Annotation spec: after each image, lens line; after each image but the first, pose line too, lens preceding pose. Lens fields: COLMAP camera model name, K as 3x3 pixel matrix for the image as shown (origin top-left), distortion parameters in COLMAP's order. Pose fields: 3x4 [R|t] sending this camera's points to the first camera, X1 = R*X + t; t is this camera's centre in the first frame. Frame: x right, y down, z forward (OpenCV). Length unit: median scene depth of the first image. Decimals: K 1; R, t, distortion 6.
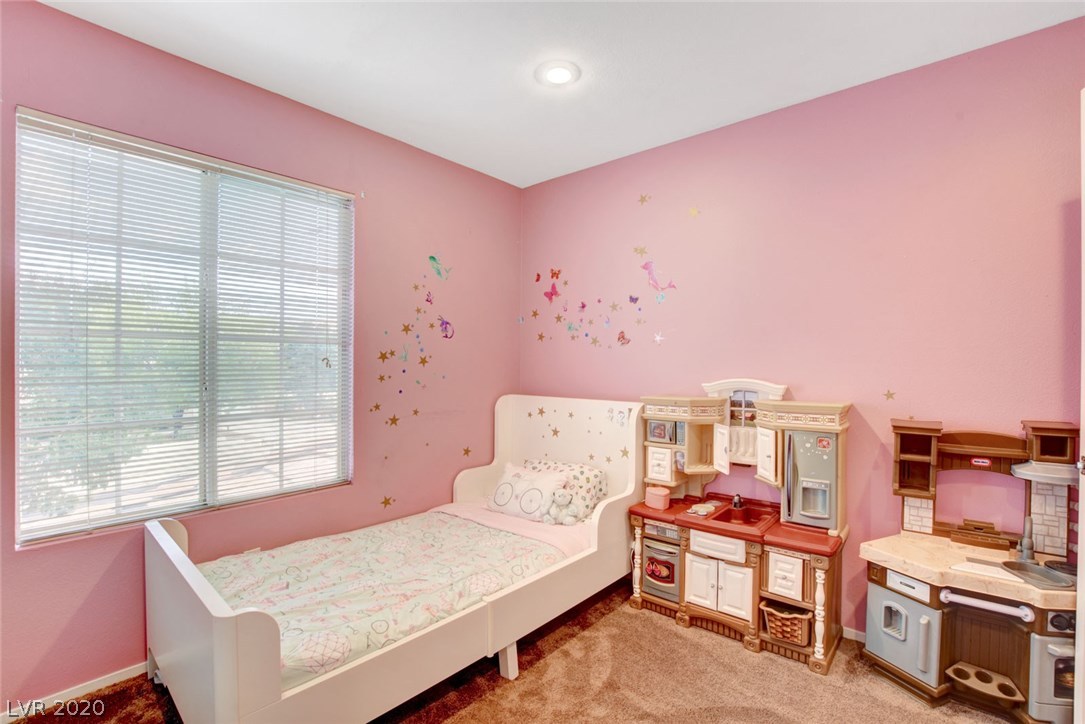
lens RADIAL K [[485.5, 0, 543.3], [0, 485.5, 365.8], [0, 0, 1]] dist [-0.034349, 0.004349]
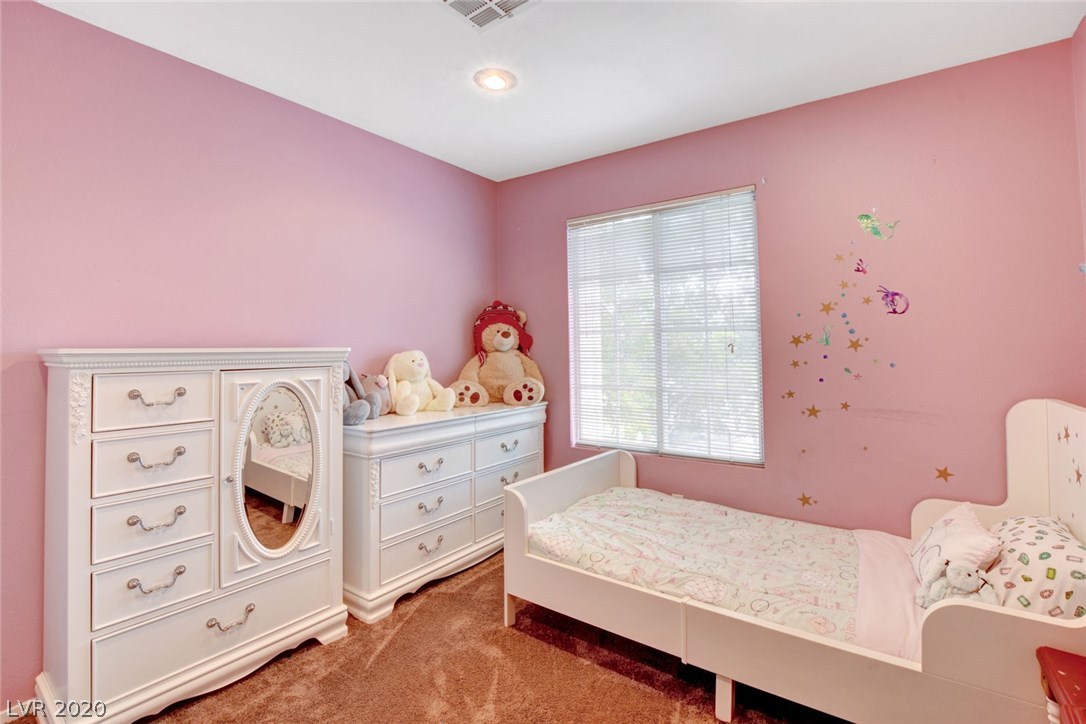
lens RADIAL K [[485.9, 0, 546.7], [0, 485.9, 331.6], [0, 0, 1]] dist [-0.034349, 0.004349]
pose [[0.105707, -0.038170, -0.993664, 0.680992], [0.002619, 0.999270, -0.038106, -0.003348], [0.994394, 0.001426, 0.105730, 0.531924]]
